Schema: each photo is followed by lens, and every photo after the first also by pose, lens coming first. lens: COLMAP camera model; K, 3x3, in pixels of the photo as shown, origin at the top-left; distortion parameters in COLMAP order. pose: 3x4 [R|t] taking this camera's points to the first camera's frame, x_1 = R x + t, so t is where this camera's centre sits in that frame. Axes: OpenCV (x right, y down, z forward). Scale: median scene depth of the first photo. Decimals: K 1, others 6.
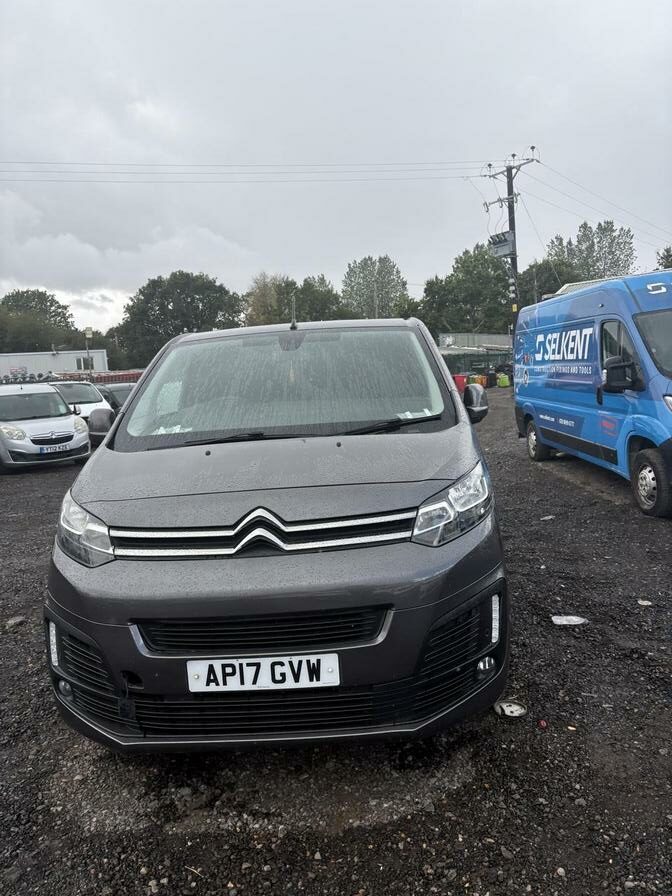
lens RADIAL K [[671.5, 0, 341.7], [0, 671.5, 445.7], [0, 0, 1]] dist [0.011751, 0.006920]
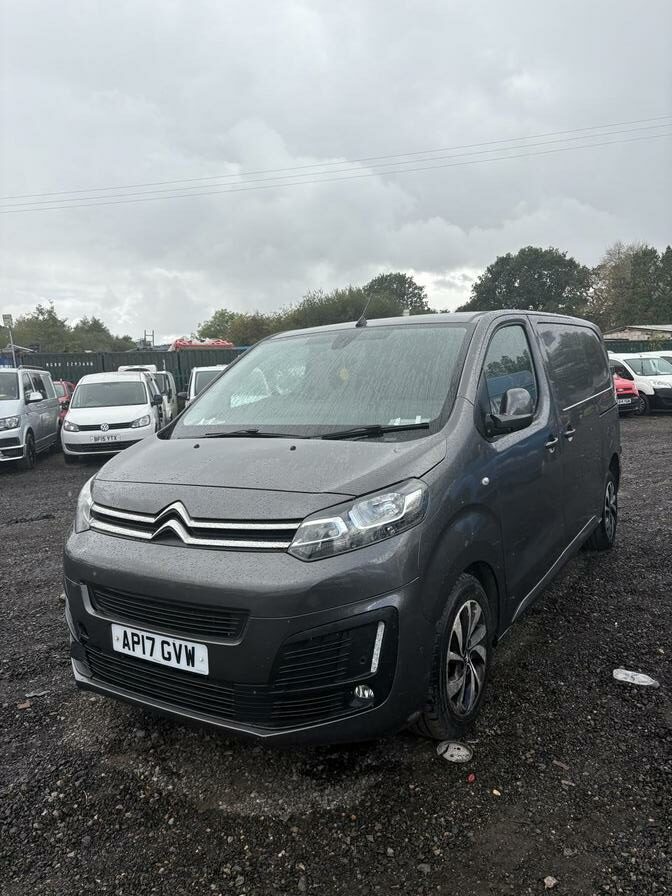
lens RADIAL K [[671.5, 0, 342.0], [0, 671.5, 448.0], [0, 0, 1]] dist [0.011751, 0.006920]
pose [[0.871739, 0.079614, -0.483459, 0.550998], [-0.061767, 0.996695, 0.052756, -0.059821], [0.486061, -0.016128, 0.873776, 0.144740]]
